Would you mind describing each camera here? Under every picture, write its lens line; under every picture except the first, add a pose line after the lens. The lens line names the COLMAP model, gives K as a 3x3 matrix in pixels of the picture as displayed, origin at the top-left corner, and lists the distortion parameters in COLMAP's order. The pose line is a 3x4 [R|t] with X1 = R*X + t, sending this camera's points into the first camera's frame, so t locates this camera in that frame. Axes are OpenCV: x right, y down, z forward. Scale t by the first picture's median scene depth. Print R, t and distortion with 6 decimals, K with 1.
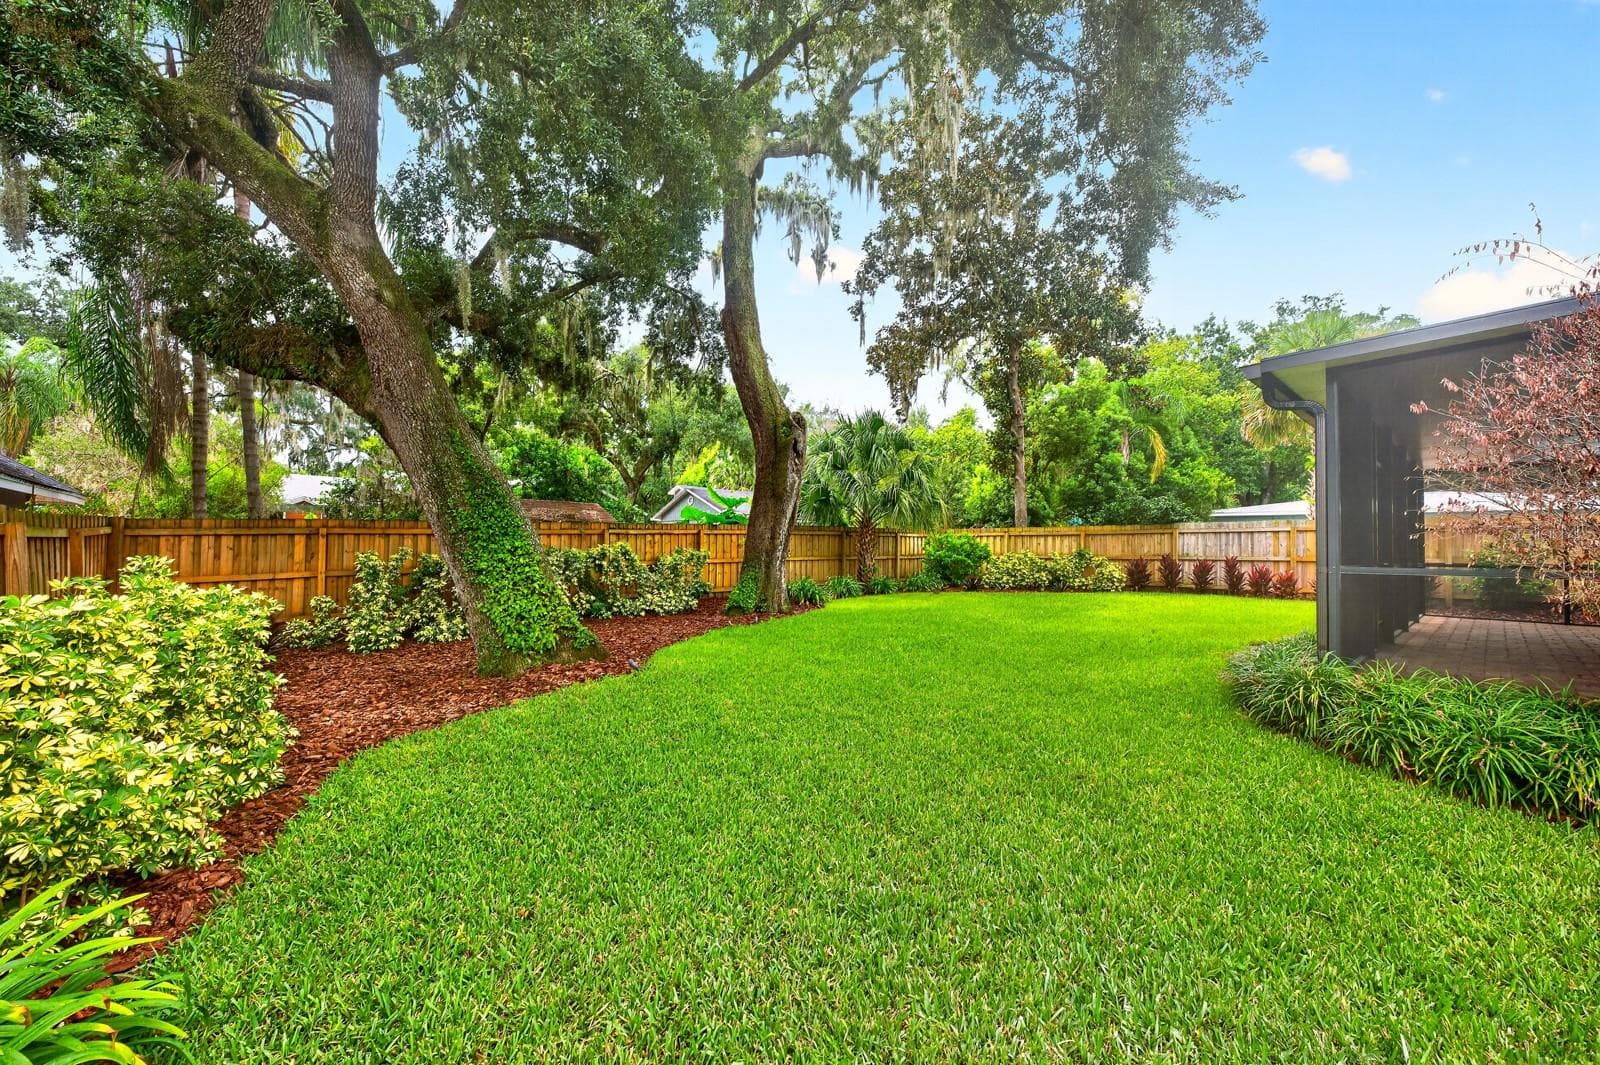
lens RADIAL K [[635.3, 0, 797.4], [0, 635.3, 533.2], [0, 0, 1]] dist [0.001376, 0.000074]
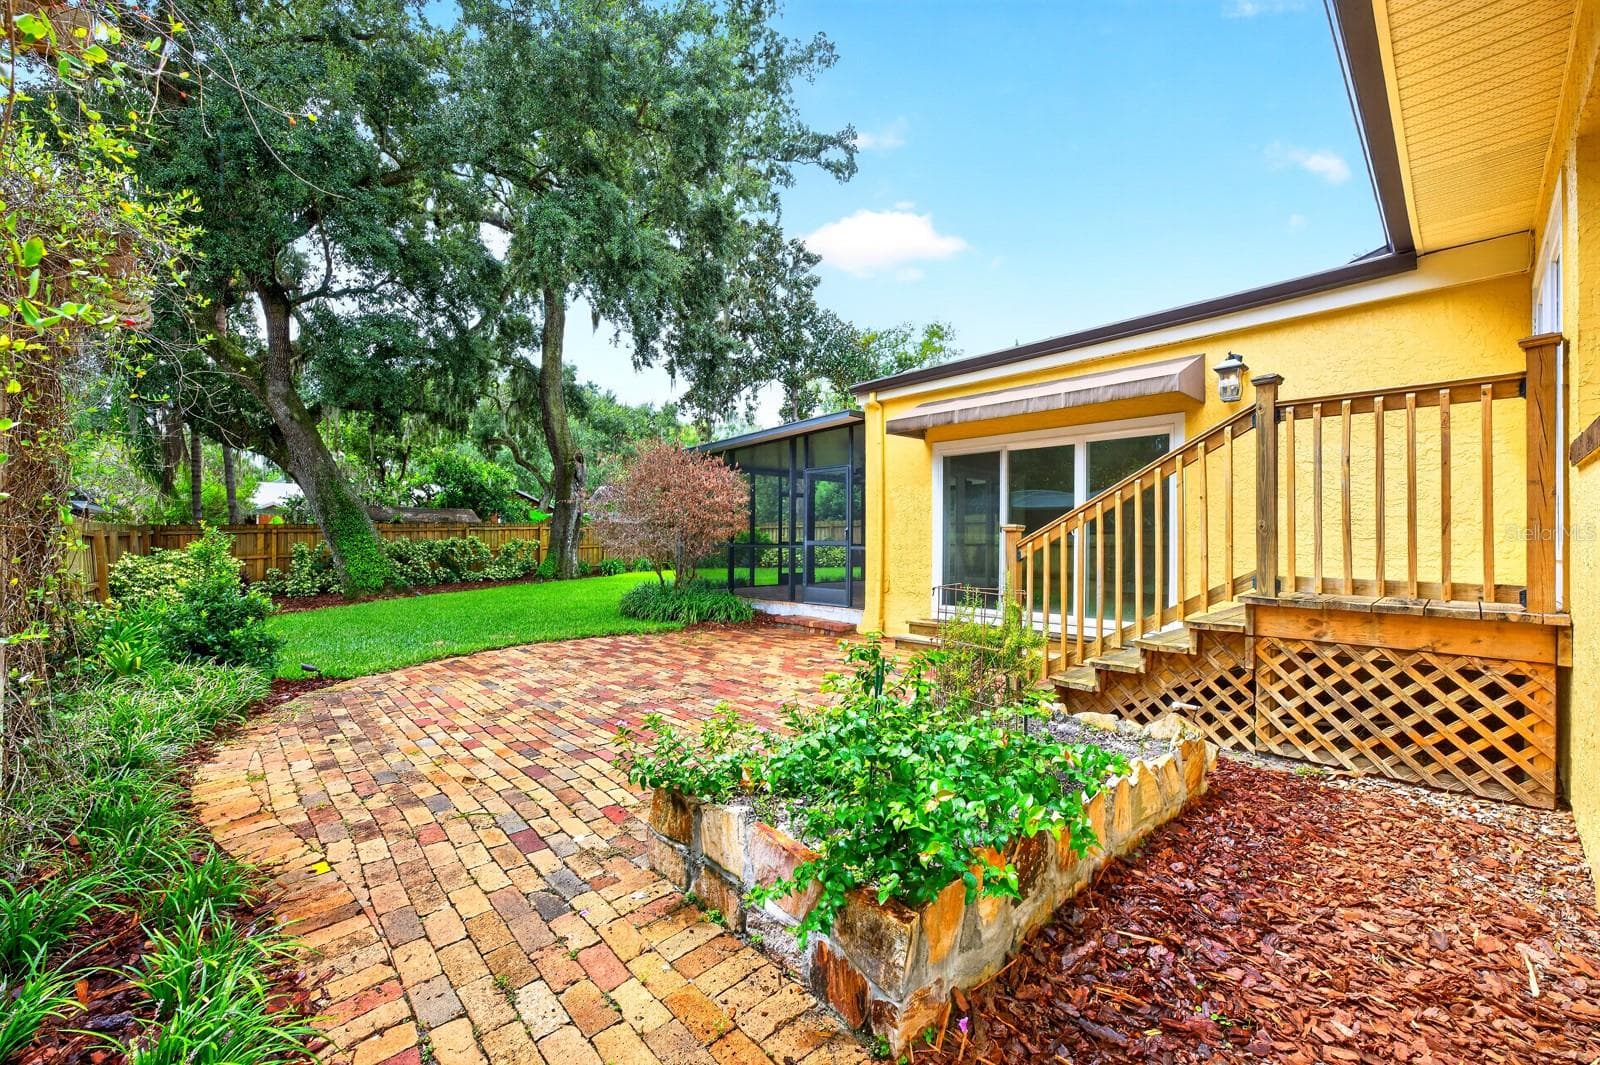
lens RADIAL K [[635.3, 0, 802.7], [0, 635.3, 536.2], [0, 0, 1]] dist [0.001376, 0.000074]
pose [[0.999768, -0.007979, 0.019991, 0.540565], [0.007531, 0.999721, 0.022366, -0.014055], [-0.020164, -0.022210, 0.999550, -0.622853]]
